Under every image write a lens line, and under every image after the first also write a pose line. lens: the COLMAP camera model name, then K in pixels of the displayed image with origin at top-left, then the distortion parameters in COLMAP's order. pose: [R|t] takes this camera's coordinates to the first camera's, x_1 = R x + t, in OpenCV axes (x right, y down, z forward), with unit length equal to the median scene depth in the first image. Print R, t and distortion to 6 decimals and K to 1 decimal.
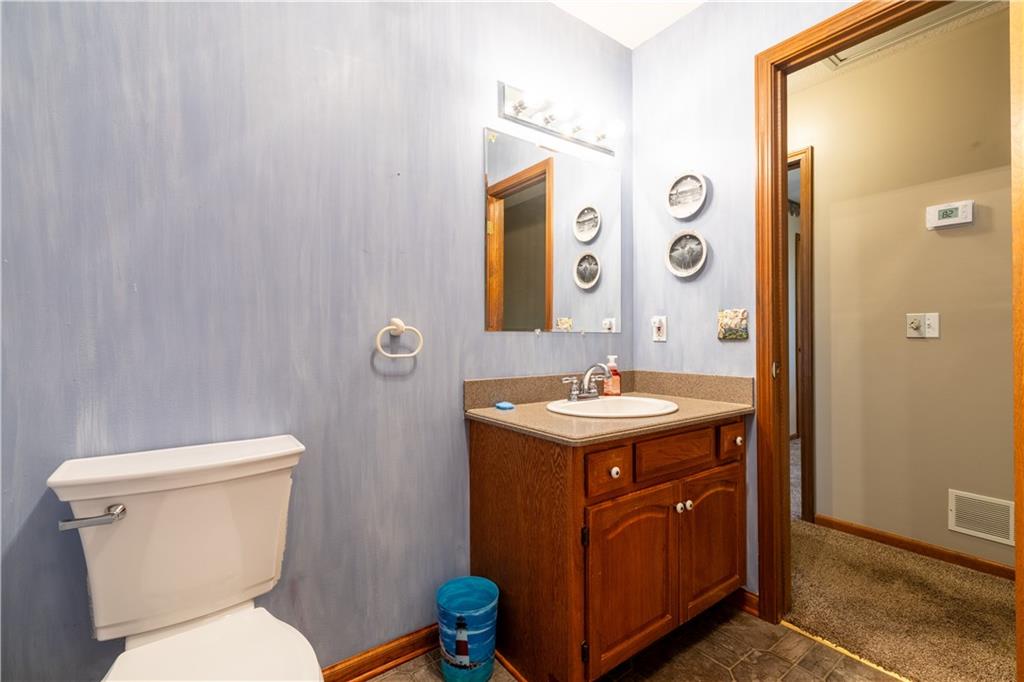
lens RADIAL K [[445.4, 0, 537.4], [0, 445.4, 332.3], [0, 0, 1]] dist [-0.005851, 0.002604]
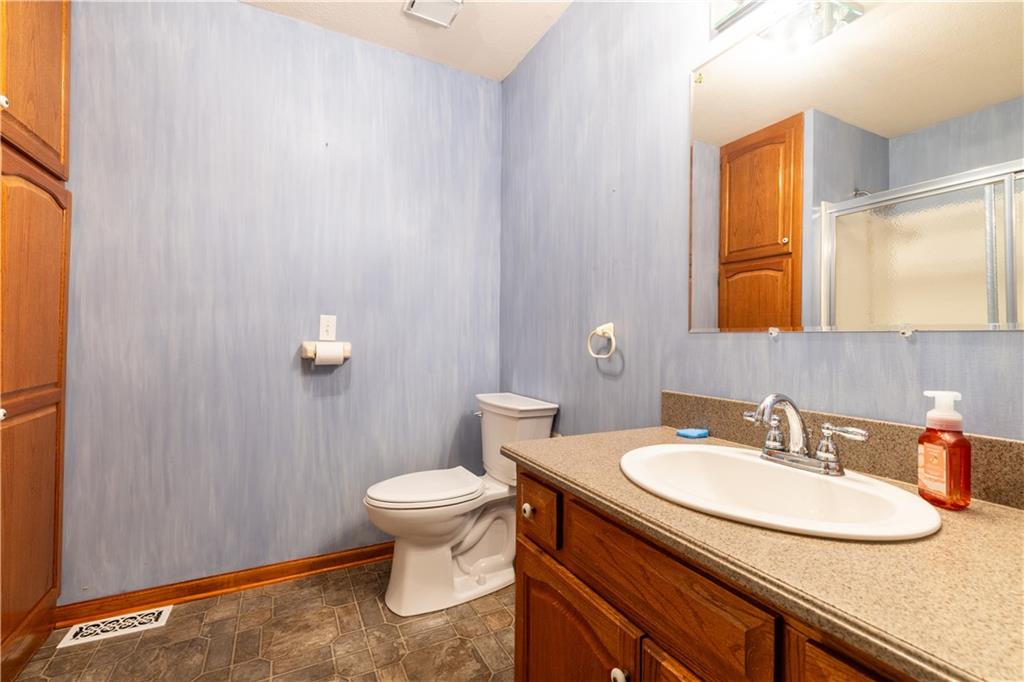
lens RADIAL K [[445.4, 0, 503.4], [0, 445.4, 339.5], [0, 0, 1]] dist [-0.005851, 0.002604]
pose [[-0.180960, -0.006940, -0.983466, 0.716096], [-0.004591, 0.999970, -0.006211, 0.015140], [0.983480, 0.003391, -0.180986, 0.825401]]
